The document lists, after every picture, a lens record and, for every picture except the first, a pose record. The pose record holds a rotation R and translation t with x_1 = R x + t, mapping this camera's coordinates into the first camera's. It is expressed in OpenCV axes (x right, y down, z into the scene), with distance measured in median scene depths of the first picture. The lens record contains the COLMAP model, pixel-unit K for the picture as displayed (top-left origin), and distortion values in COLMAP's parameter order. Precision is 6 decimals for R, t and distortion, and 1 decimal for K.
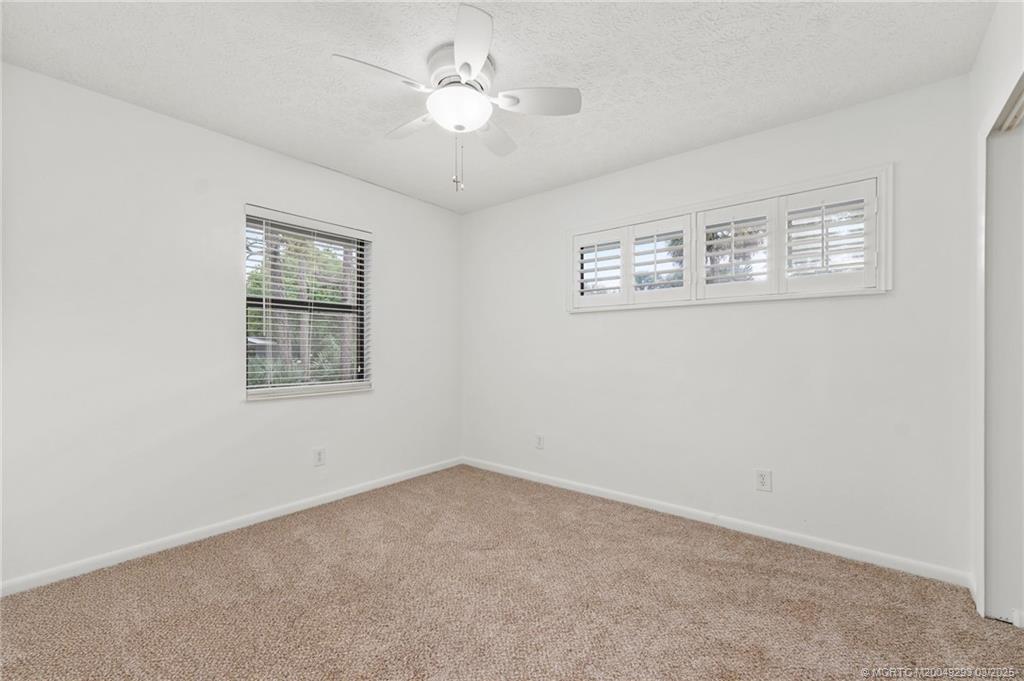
lens RADIAL K [[436.6, 0, 509.2], [0, 436.6, 342.5], [0, 0, 1]] dist [0.002638, 0.000402]
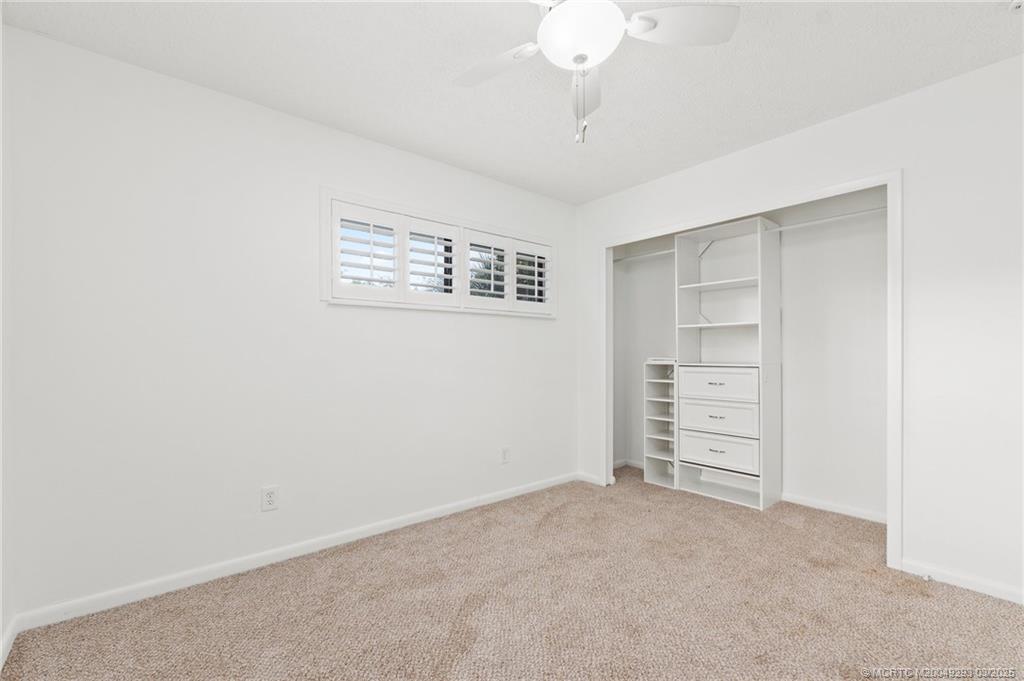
lens RADIAL K [[444.7, 0, 510.7], [0, 444.7, 351.1], [0, 0, 1]] dist [0.003239, 0.000540]
pose [[0.179476, -0.000392, 0.983762, -0.633654], [-0.016926, 0.999851, 0.003487, 0.003505], [-0.983617, -0.017277, 0.179443, 0.676718]]
